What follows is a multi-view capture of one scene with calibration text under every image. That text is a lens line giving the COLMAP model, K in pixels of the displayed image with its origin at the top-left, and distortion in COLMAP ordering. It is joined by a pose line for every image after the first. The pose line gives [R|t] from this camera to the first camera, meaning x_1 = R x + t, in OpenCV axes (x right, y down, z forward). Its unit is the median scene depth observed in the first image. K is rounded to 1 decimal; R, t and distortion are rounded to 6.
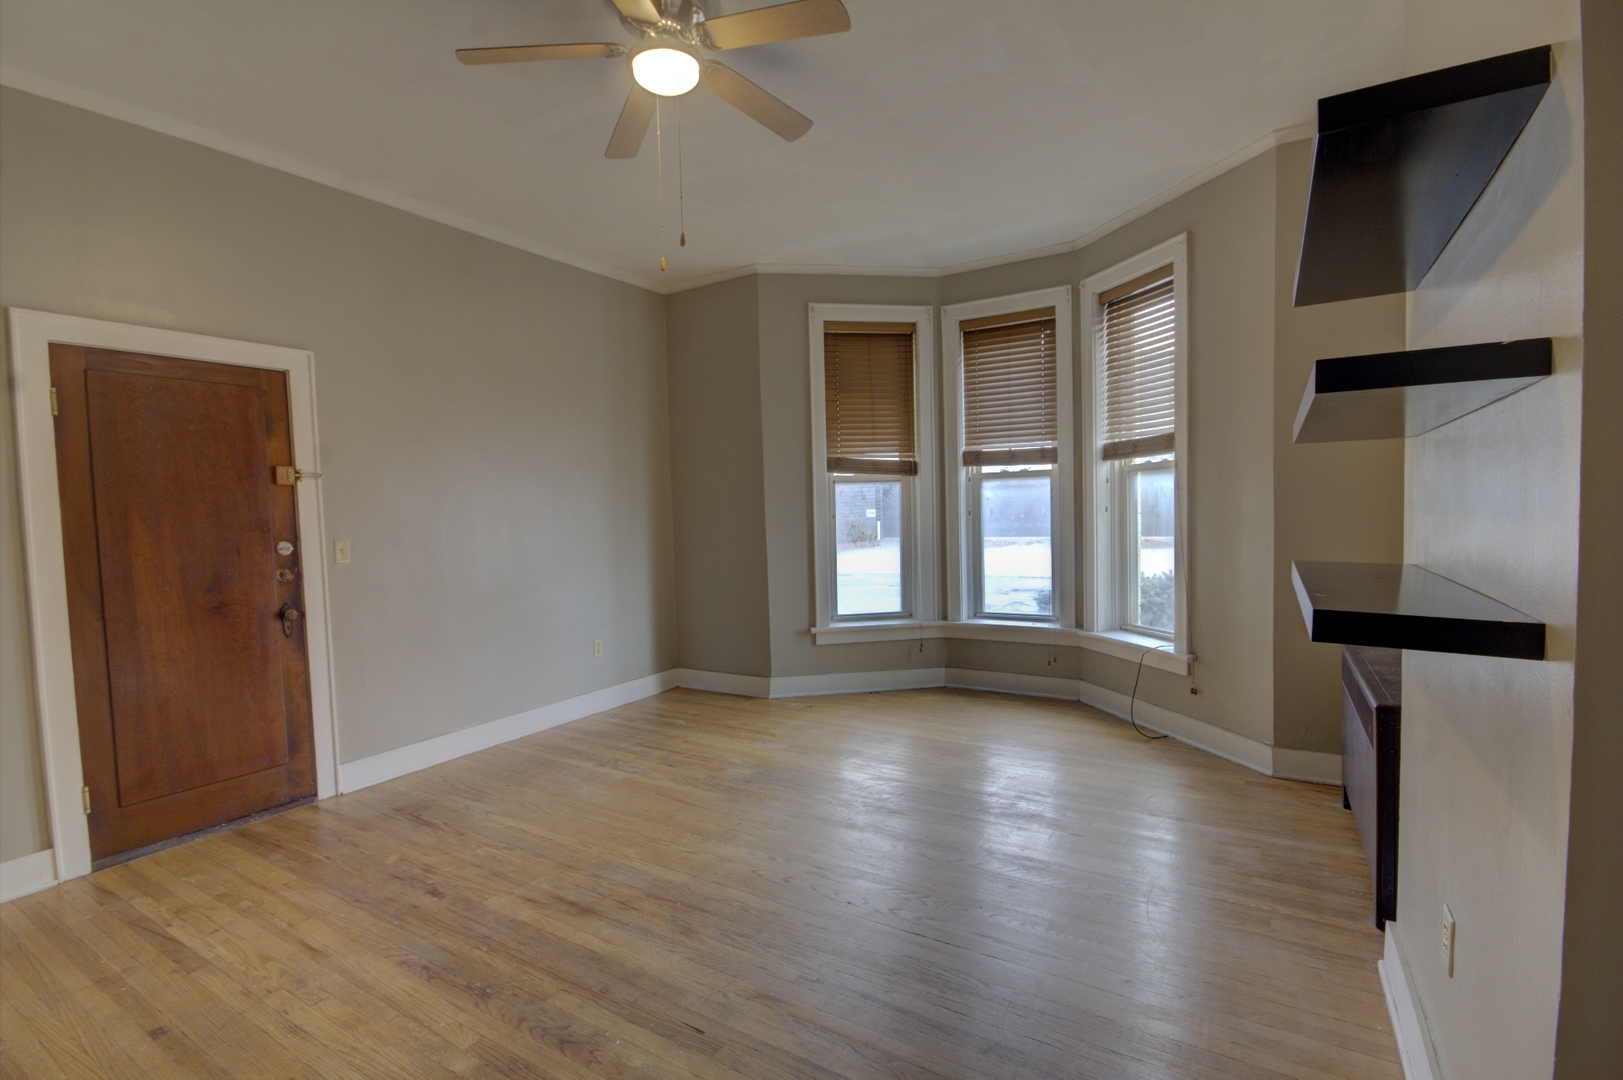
lens RADIAL K [[751.6, 0, 813.6], [0, 751.6, 544.8], [0, 0, 1]] dist [-0.007137, -0.004623]
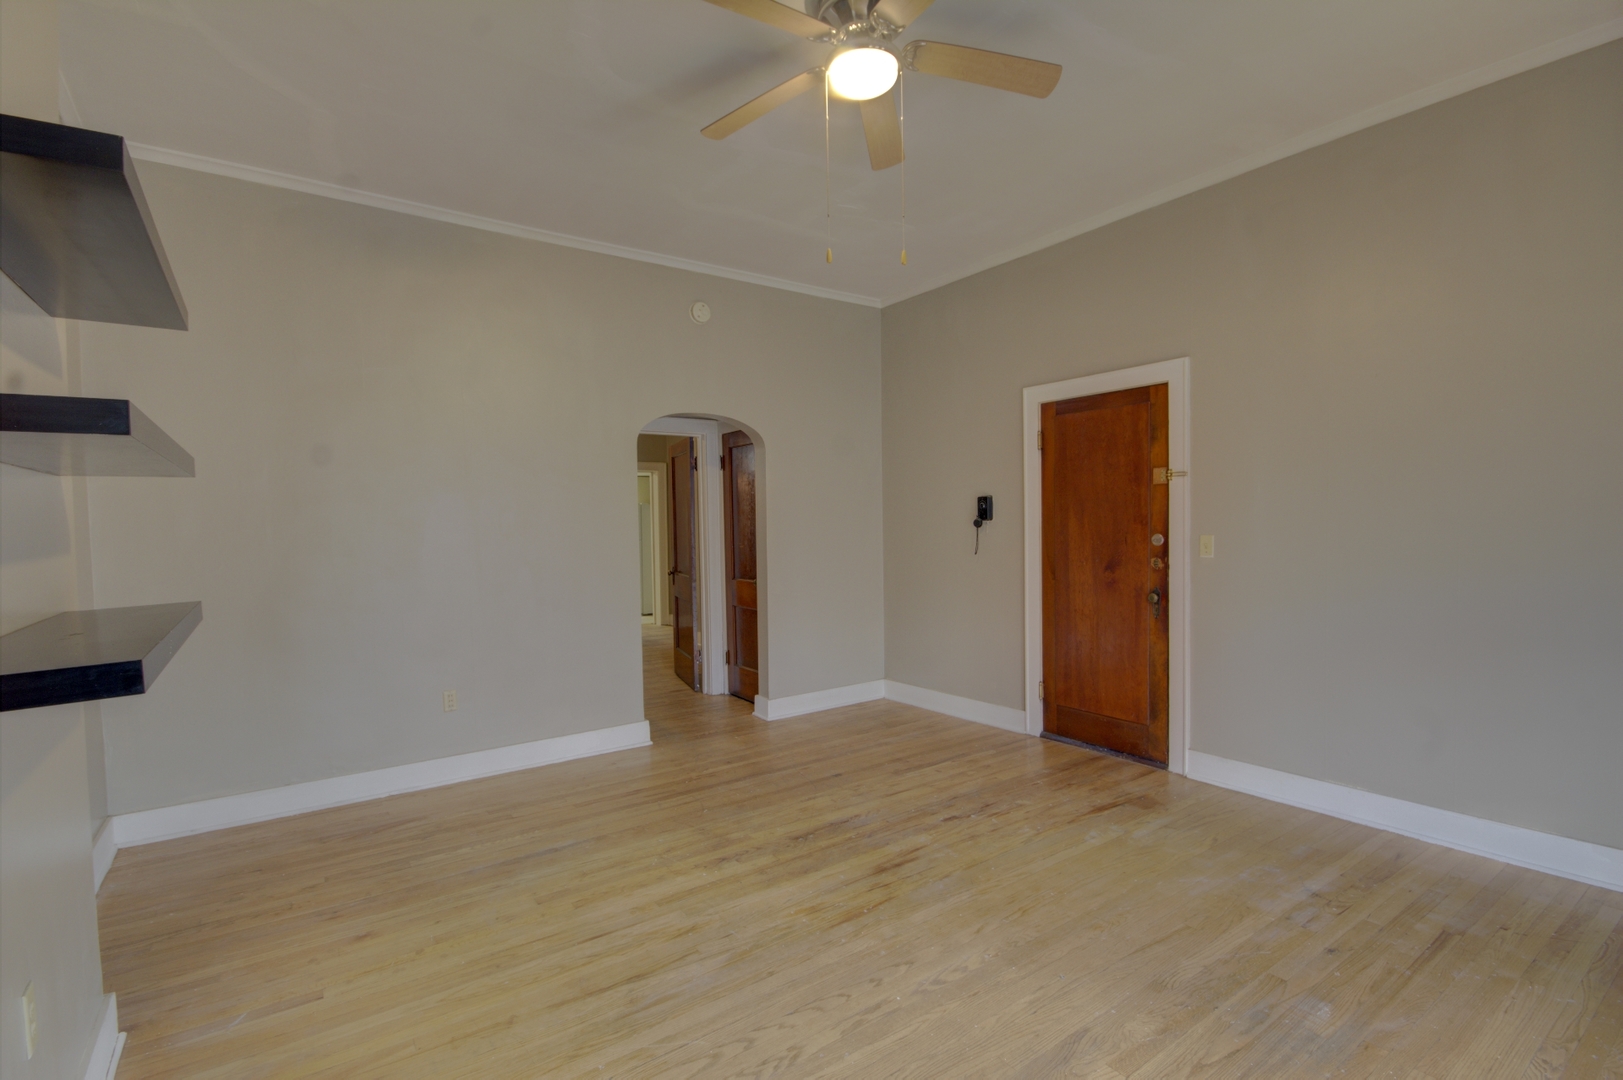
lens RADIAL K [[751.6, 0, 812.6], [0, 751.6, 543.5], [0, 0, 1]] dist [-0.007137, -0.004623]
pose [[-0.391856, 0.059449, -0.918104, 0.558916], [-0.017287, 0.997258, 0.071953, -0.064114], [0.919864, 0.044067, -0.389754, 0.980133]]
